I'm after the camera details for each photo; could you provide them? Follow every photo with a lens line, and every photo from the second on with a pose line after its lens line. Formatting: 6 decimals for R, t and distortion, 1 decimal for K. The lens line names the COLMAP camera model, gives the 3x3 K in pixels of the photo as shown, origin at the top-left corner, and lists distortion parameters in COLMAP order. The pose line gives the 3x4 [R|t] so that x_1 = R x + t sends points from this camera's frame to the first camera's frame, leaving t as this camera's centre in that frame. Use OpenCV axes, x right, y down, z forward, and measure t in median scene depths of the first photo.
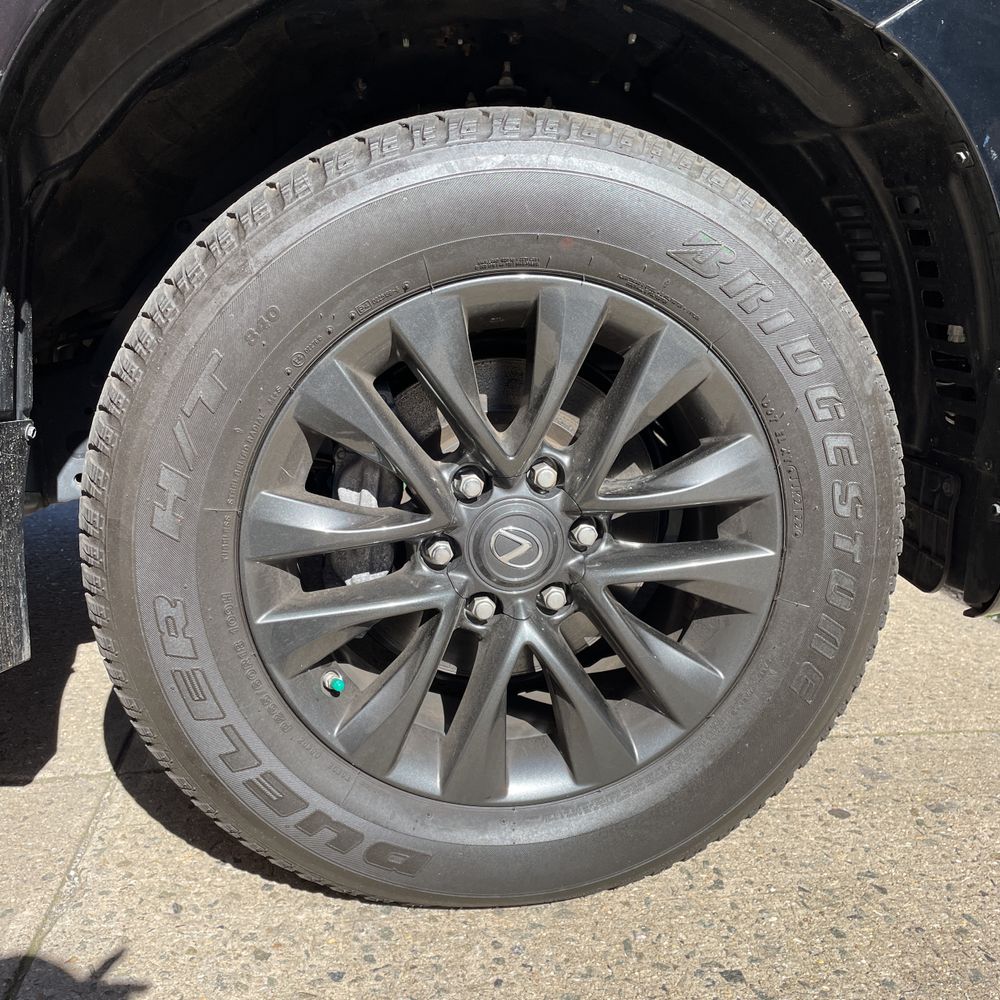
lens RADIAL K [[989.0, 0, 500.0], [0, 989.0, 500.0], [0, 0, 1]] dist [0.117025, -0.183949]
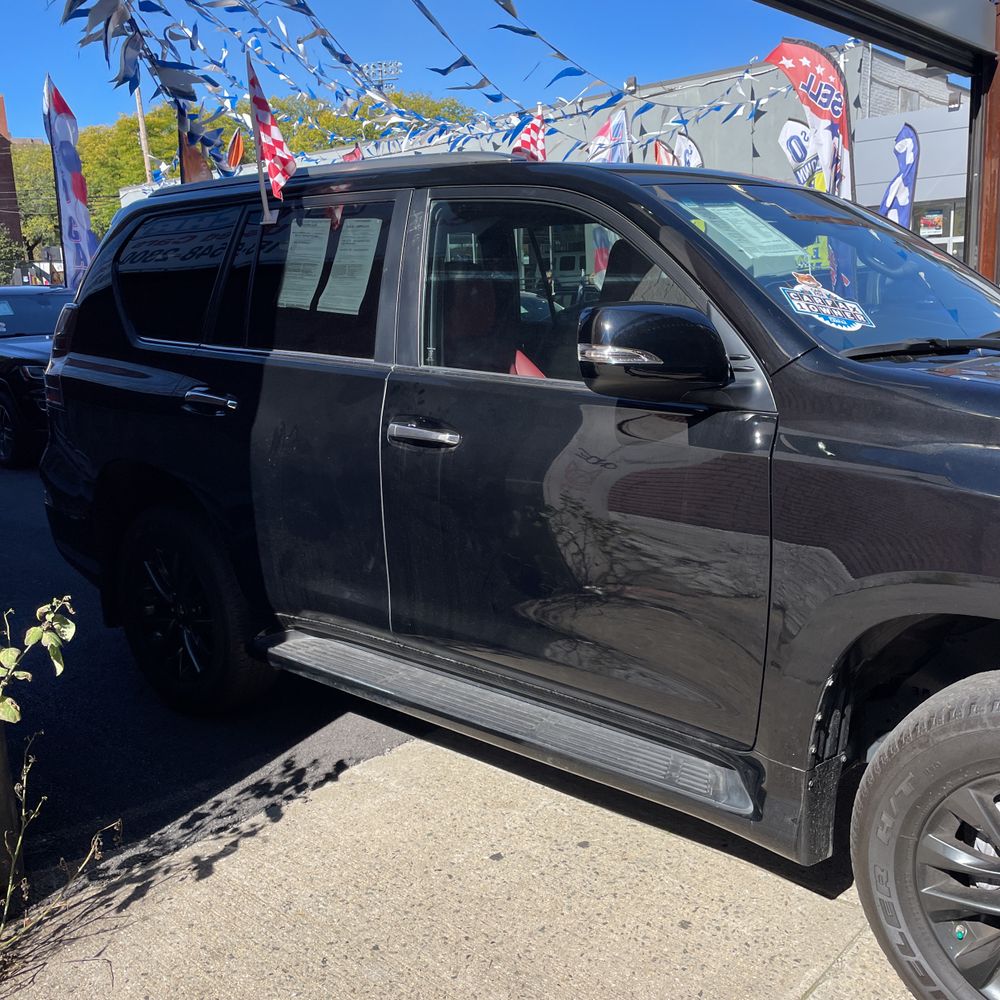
lens RADIAL K [[993.9, 0, 516.2], [0, 993.9, 496.1], [0, 0, 1]] dist [0.103284, -0.139149]
pose [[0.648224, 0.114250, -0.752830, 0.713400], [-0.129962, 0.990773, 0.038457, -0.671959], [0.750277, 0.072910, 0.657091, -1.108266]]
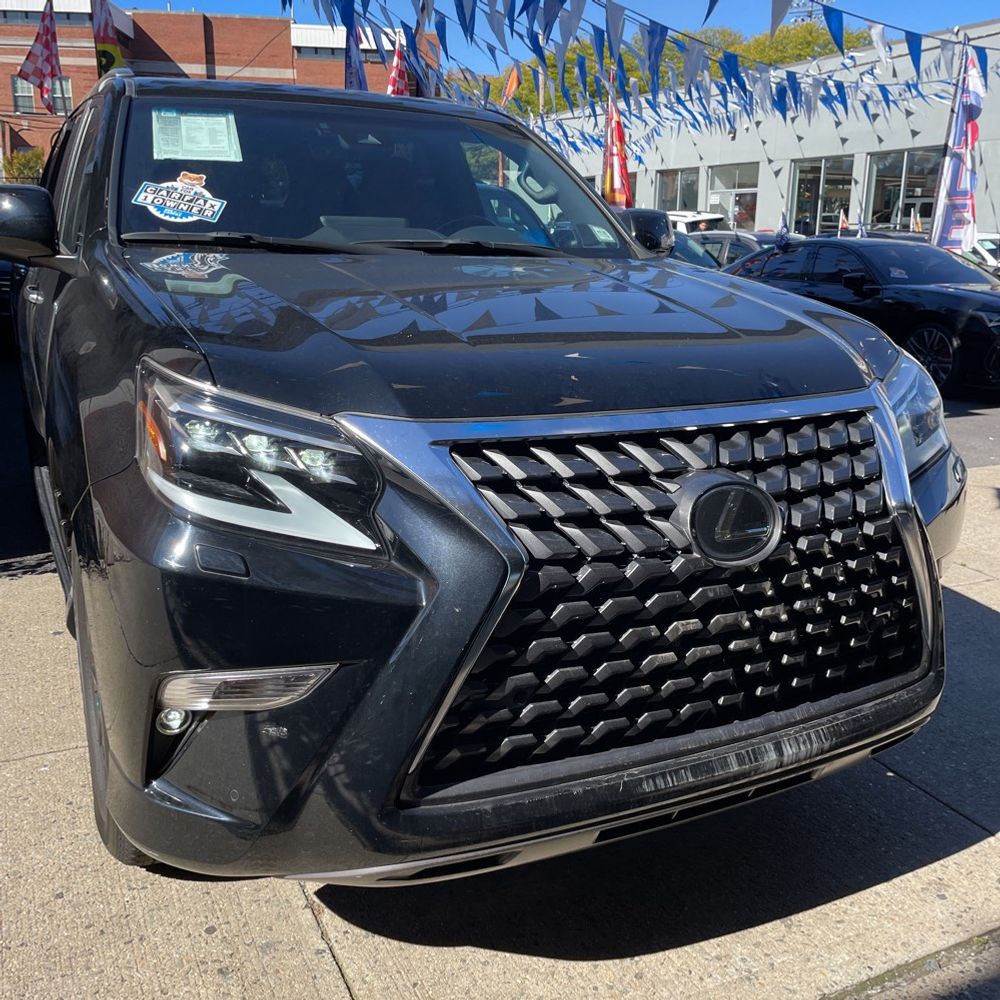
lens RADIAL K [[993.9, 0, 516.2], [0, 993.9, 496.1], [0, 0, 1]] dist [0.103284, -0.139149]
pose [[0.312712, 0.231377, -0.921236, 2.474729], [-0.237885, 0.958046, 0.159872, -1.008485], [0.919577, 0.169155, 0.354633, 1.003304]]
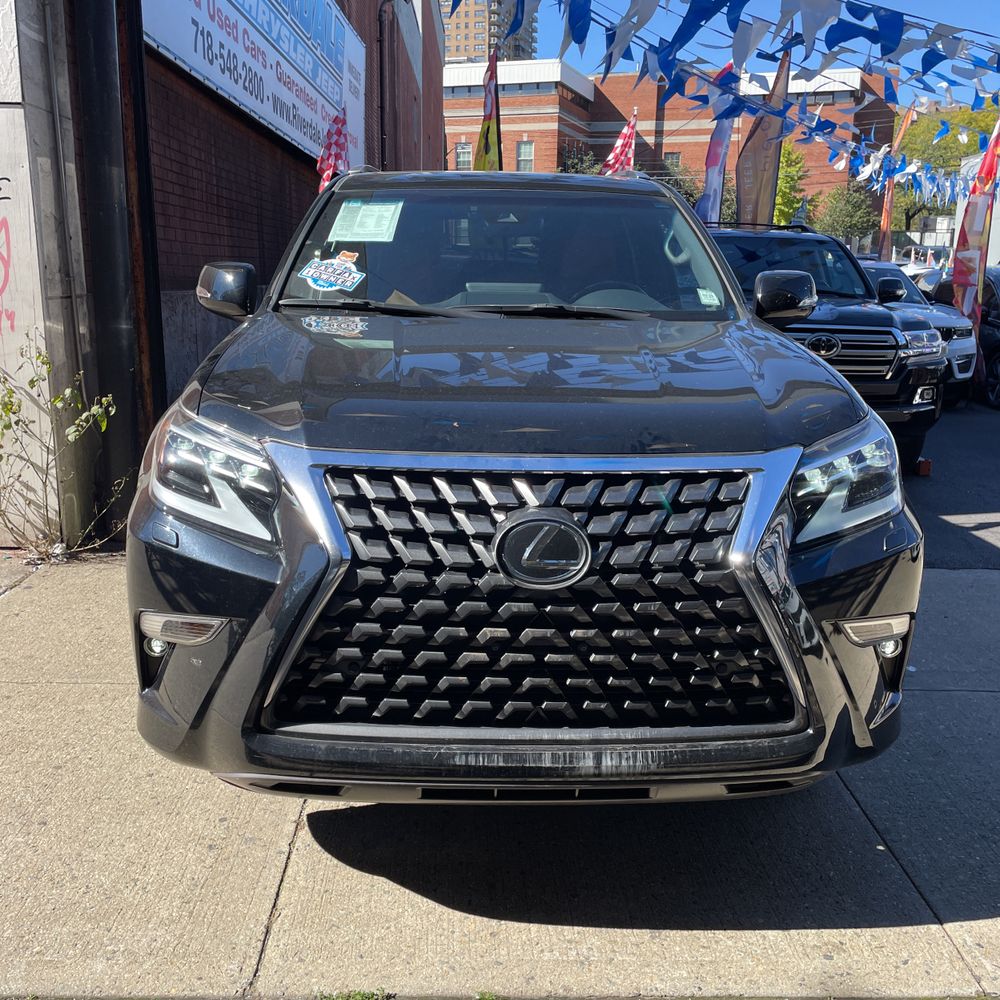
lens RADIAL K [[991.9, 0, 494.8], [0, 991.9, 517.4], [0, 0, 1]] dist [0.113610, -0.173473]
pose [[-0.118400, 0.220574, -0.968157, 3.013045], [-0.250672, 0.936796, 0.244084, -1.336811], [0.960804, 0.271589, -0.055625, 2.020625]]
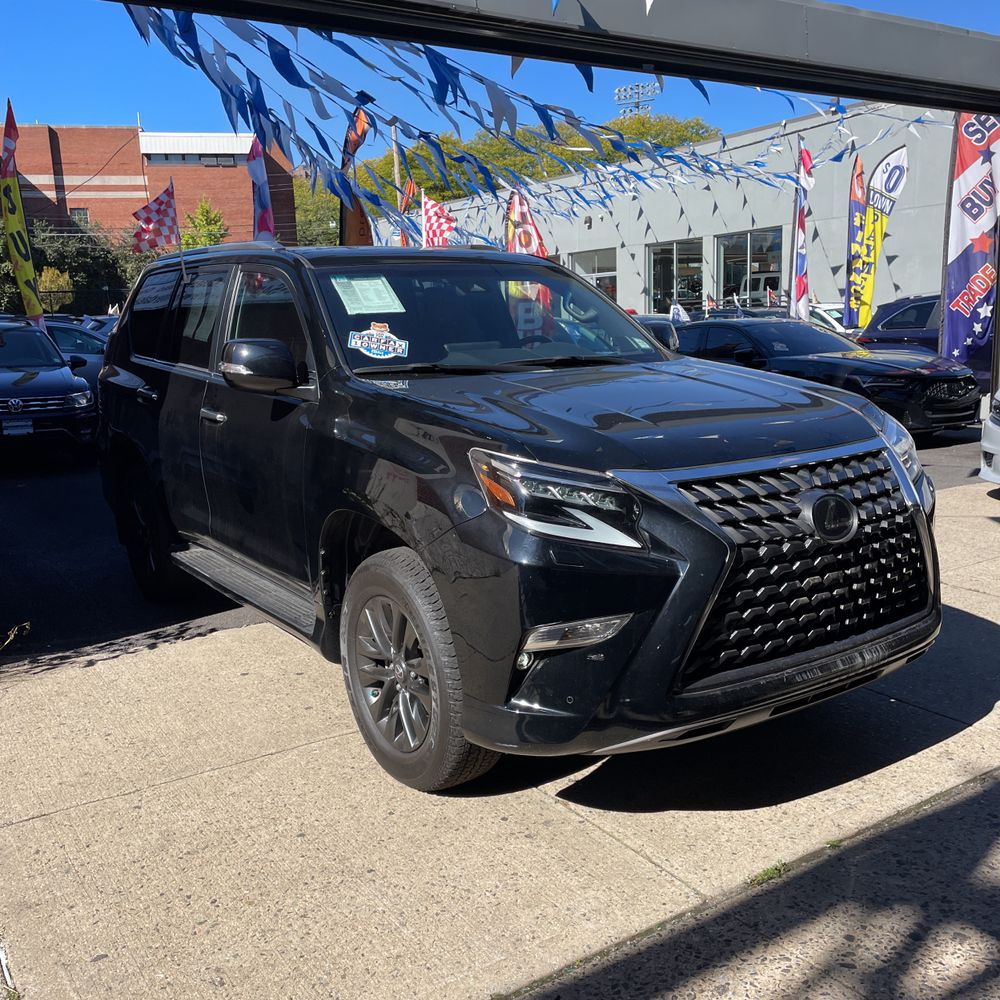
lens RADIAL K [[991.9, 0, 494.8], [0, 991.9, 517.4], [0, 0, 1]] dist [0.113610, -0.173473]
pose [[0.424283, 0.146610, -0.893582, 3.271379], [-0.171329, 0.981980, 0.079764, -0.835269], [0.889174, 0.119254, 0.441756, -0.290375]]
